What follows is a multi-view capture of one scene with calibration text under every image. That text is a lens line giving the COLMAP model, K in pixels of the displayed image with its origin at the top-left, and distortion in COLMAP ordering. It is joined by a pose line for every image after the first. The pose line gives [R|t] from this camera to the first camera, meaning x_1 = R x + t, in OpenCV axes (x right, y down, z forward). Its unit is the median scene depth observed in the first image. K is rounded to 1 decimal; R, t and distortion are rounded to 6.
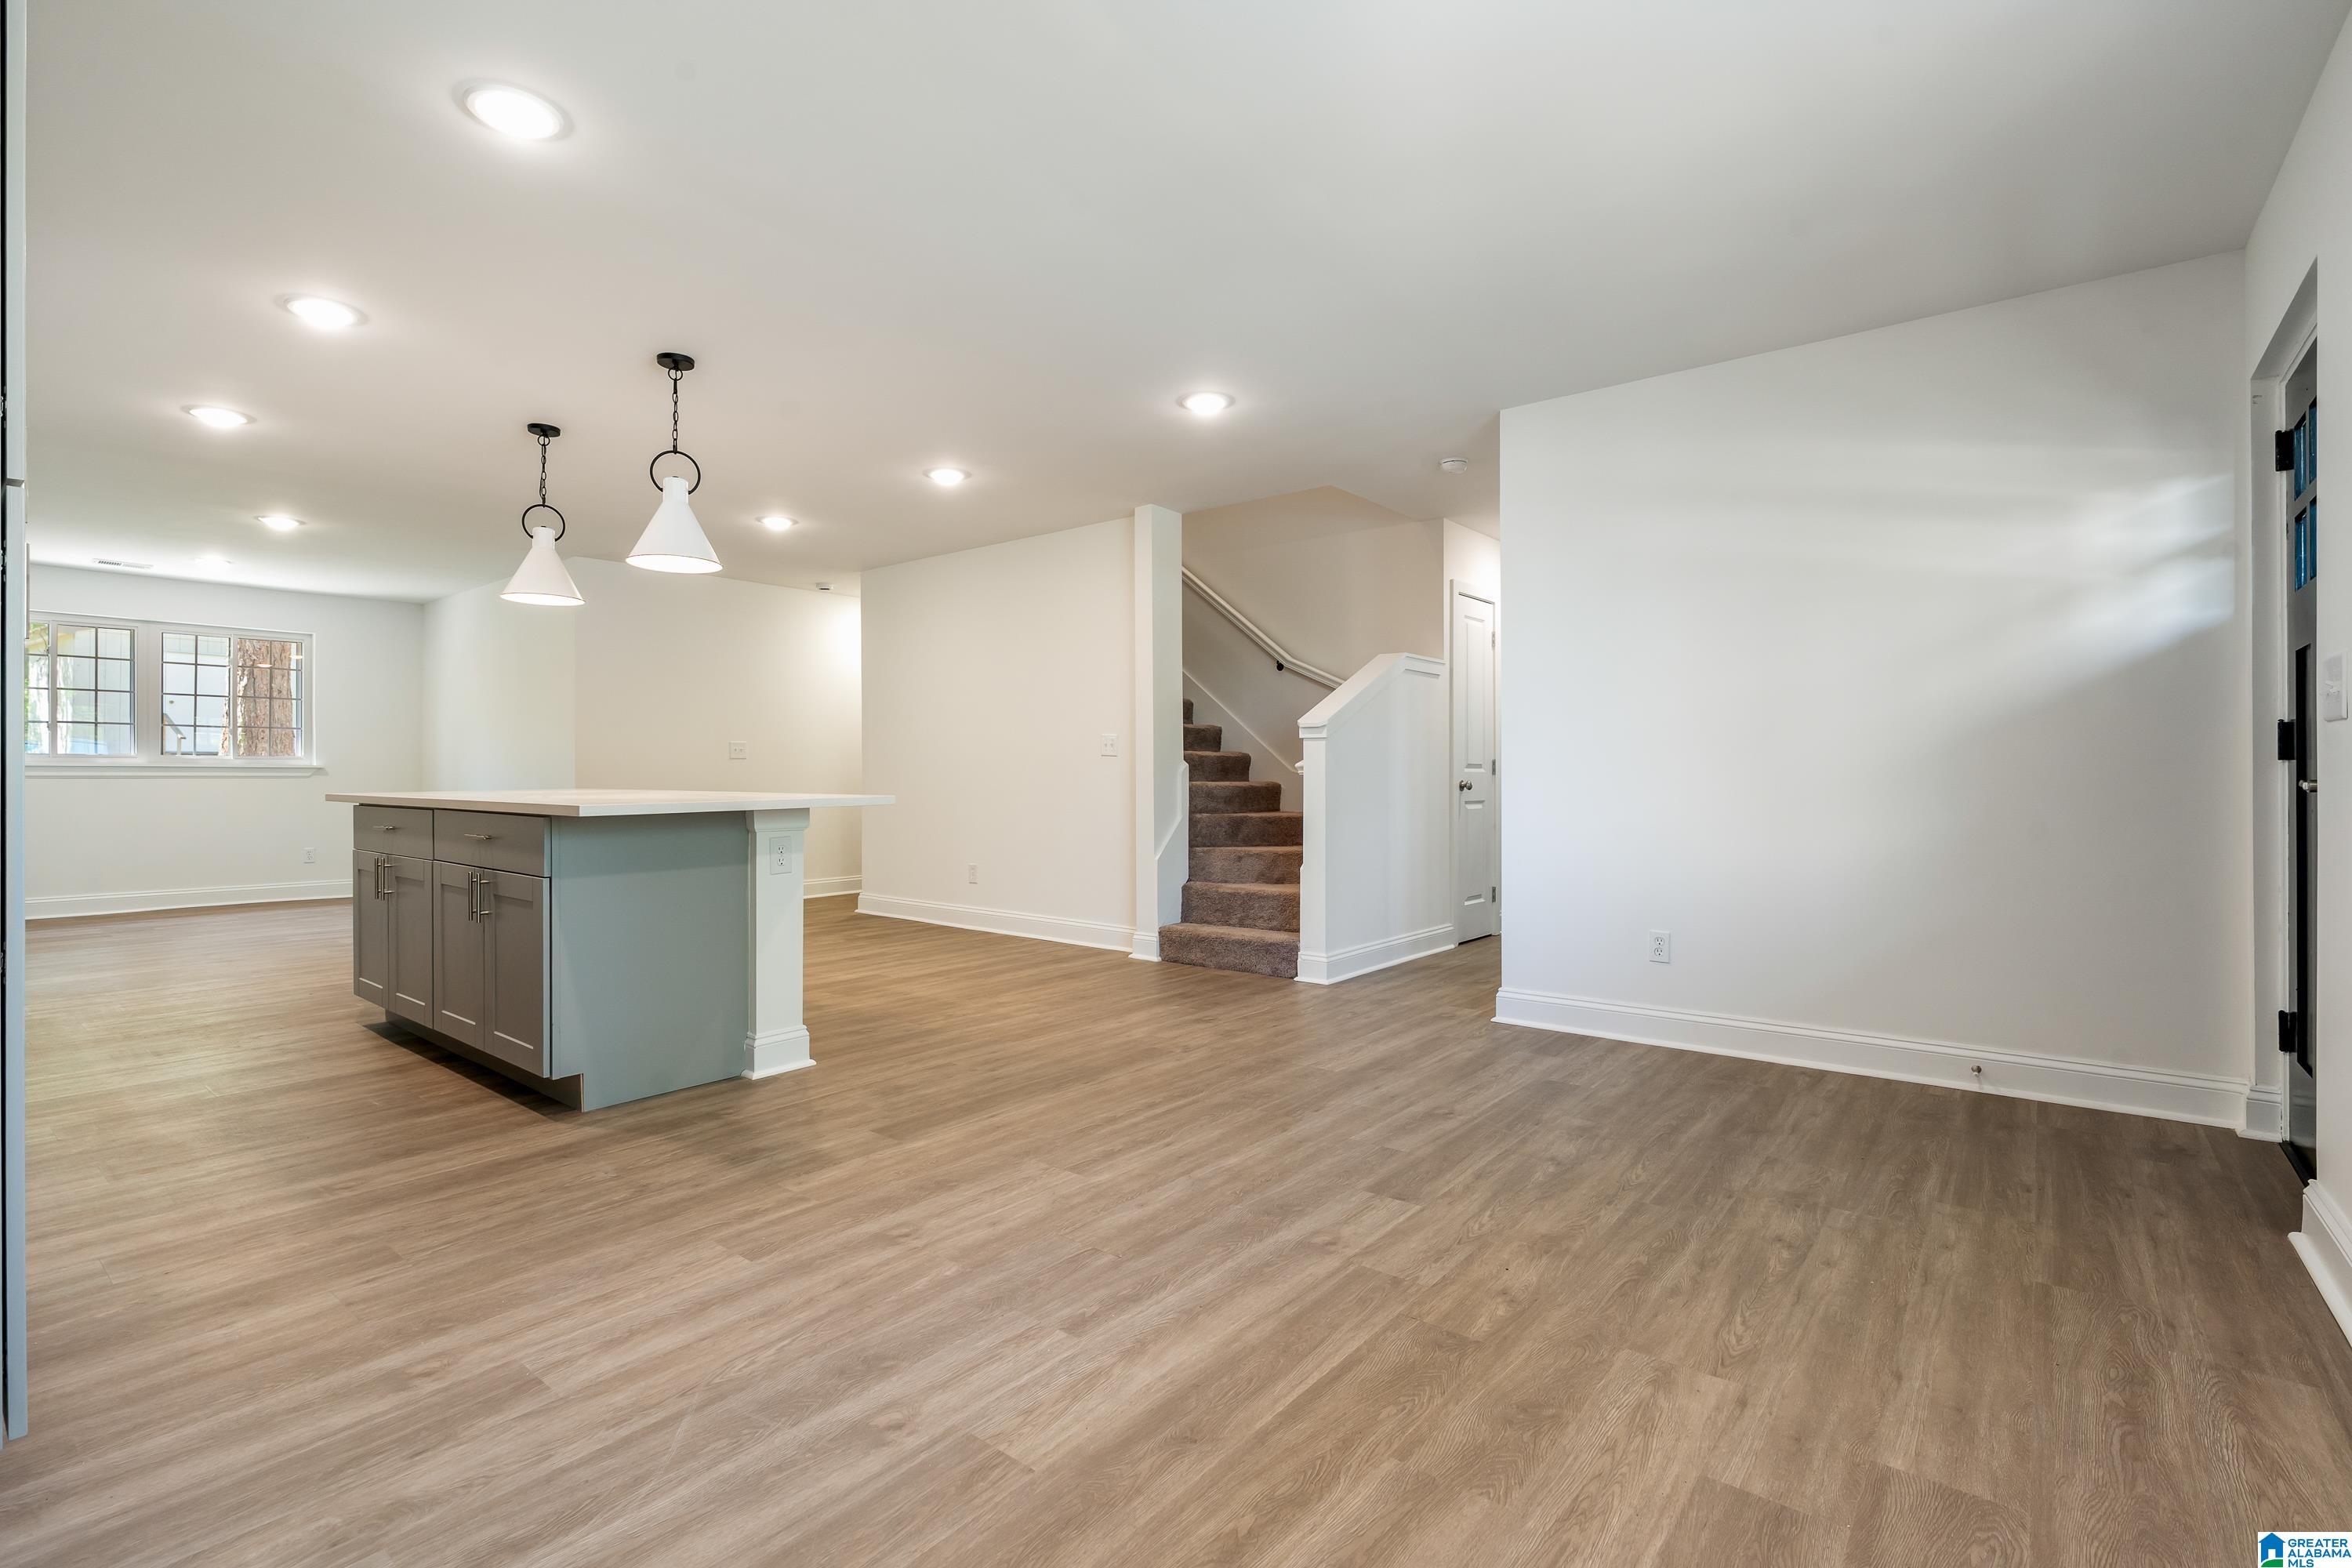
lens RADIAL K [[1060.7, 0, 1155.5], [0, 1060.7, 773.8], [0, 0, 1]] dist [-0.008351, 0.001464]
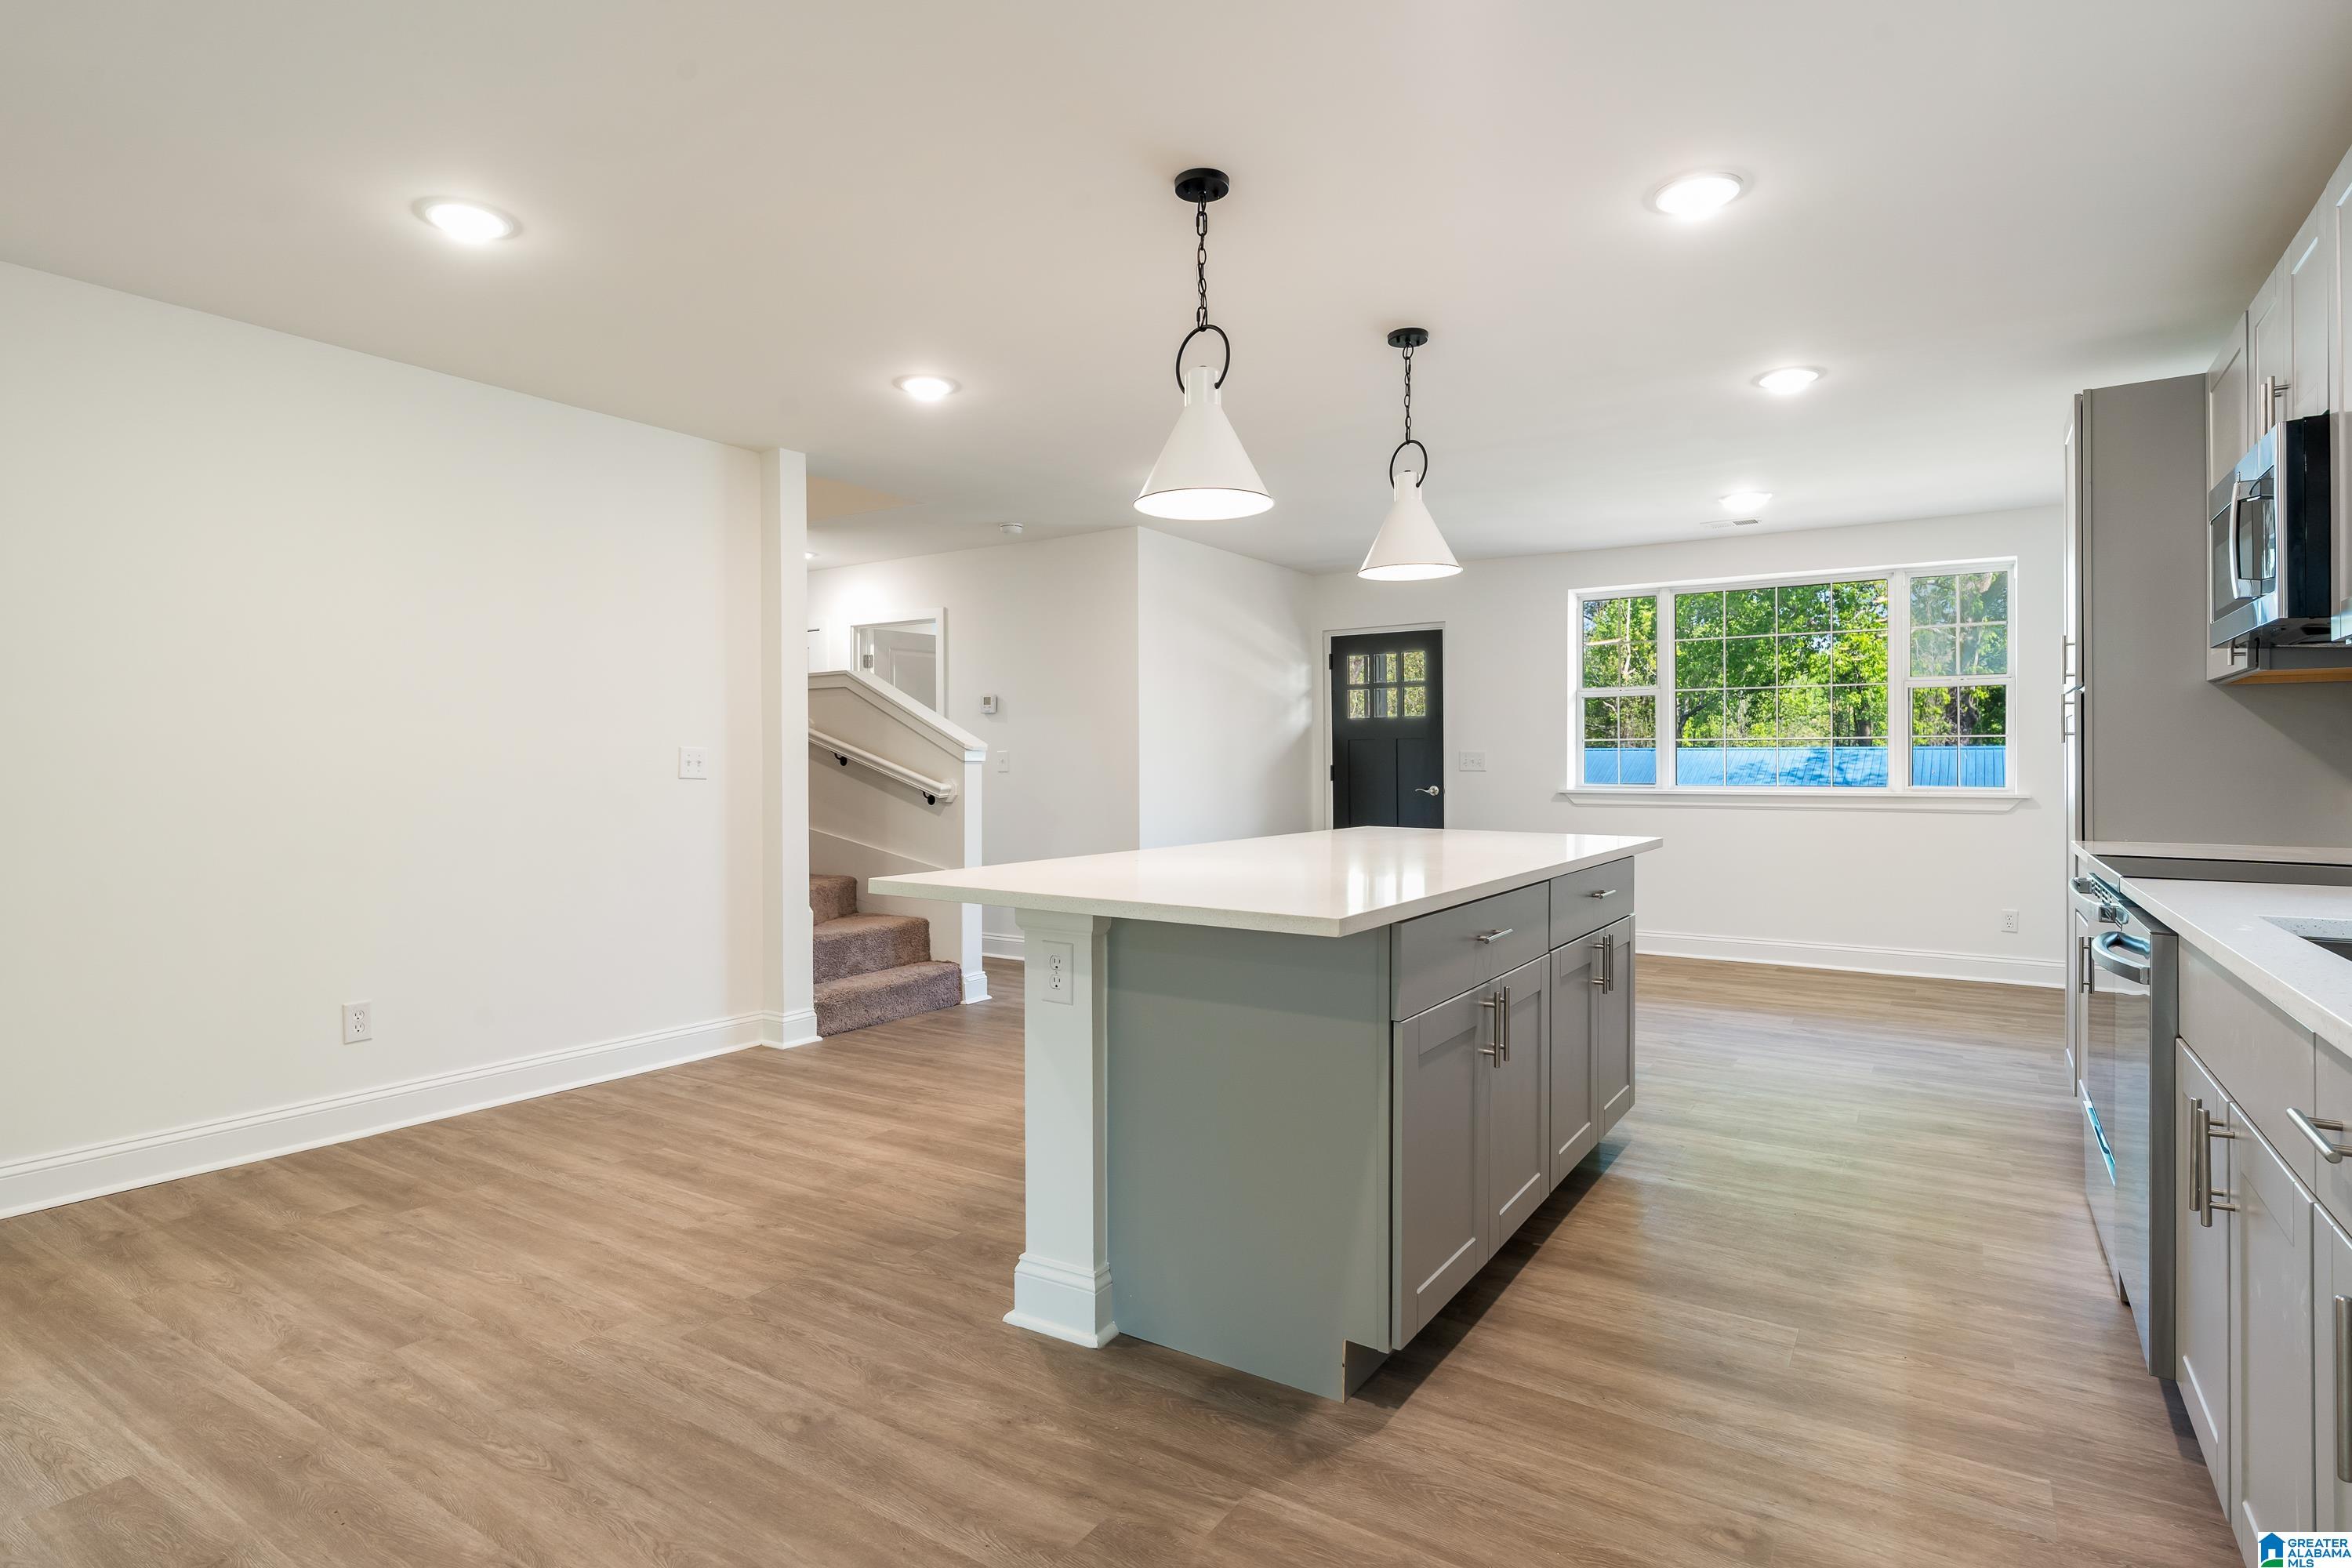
lens RADIAL K [[1198.3, 0, 1162.1], [0, 1198.3, 776.2], [0, 0, 1]] dist [-0.008321, 0.001975]
pose [[-0.089911, -0.008676, 0.995912, -1.633117], [0.002845, 0.999956, 0.008968, -0.047107], [-0.995946, 0.003640, -0.089883, 1.497292]]
